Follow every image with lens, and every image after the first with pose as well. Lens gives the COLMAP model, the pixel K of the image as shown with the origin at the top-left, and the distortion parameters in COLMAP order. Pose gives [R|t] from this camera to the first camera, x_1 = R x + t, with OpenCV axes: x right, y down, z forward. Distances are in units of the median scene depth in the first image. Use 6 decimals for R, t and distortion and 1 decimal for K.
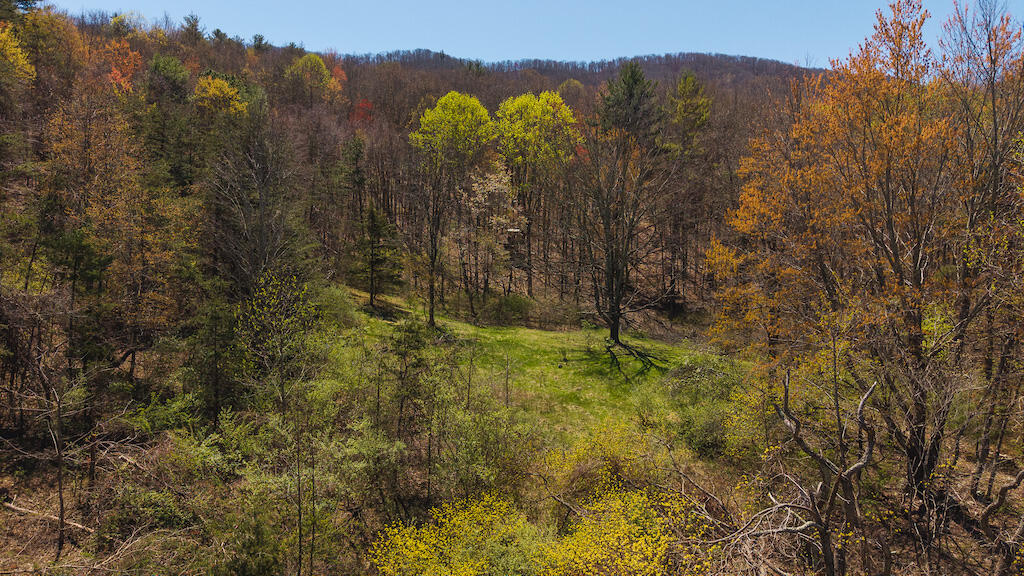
lens RADIAL K [[676.2, 0, 512.0], [0, 676.2, 288.0], [0, 0, 1]] dist [0.035155, -0.051852]
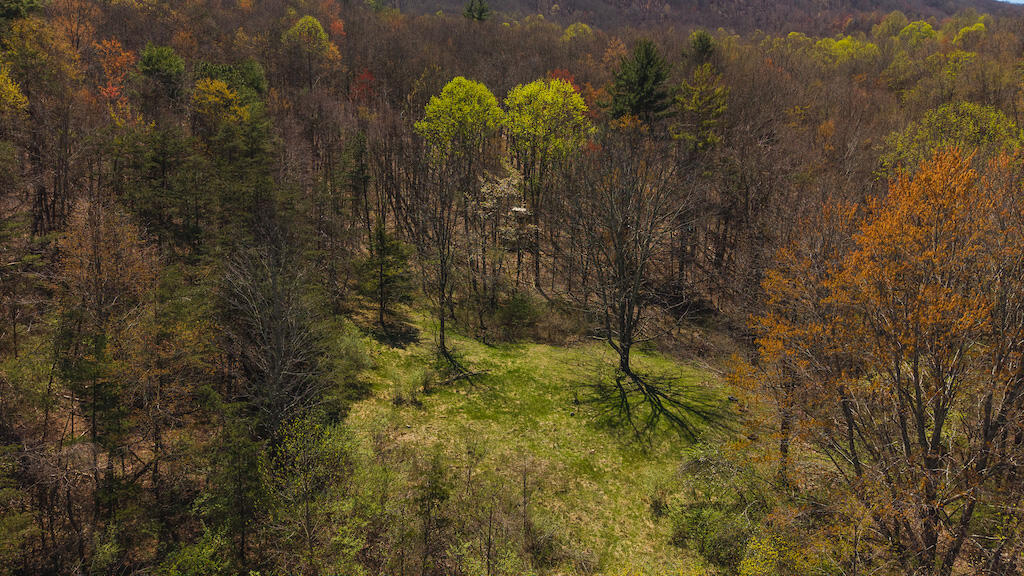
lens RADIAL K [[676.2, 0, 512.0], [0, 676.2, 288.0], [0, 0, 1]] dist [0.035155, -0.051852]
pose [[0.999984, 0.005562, 0.001183, -0.013750], [-0.005667, 0.991904, 0.126865, -0.130735], [-0.000468, -0.126870, 0.991919, 0.011562]]
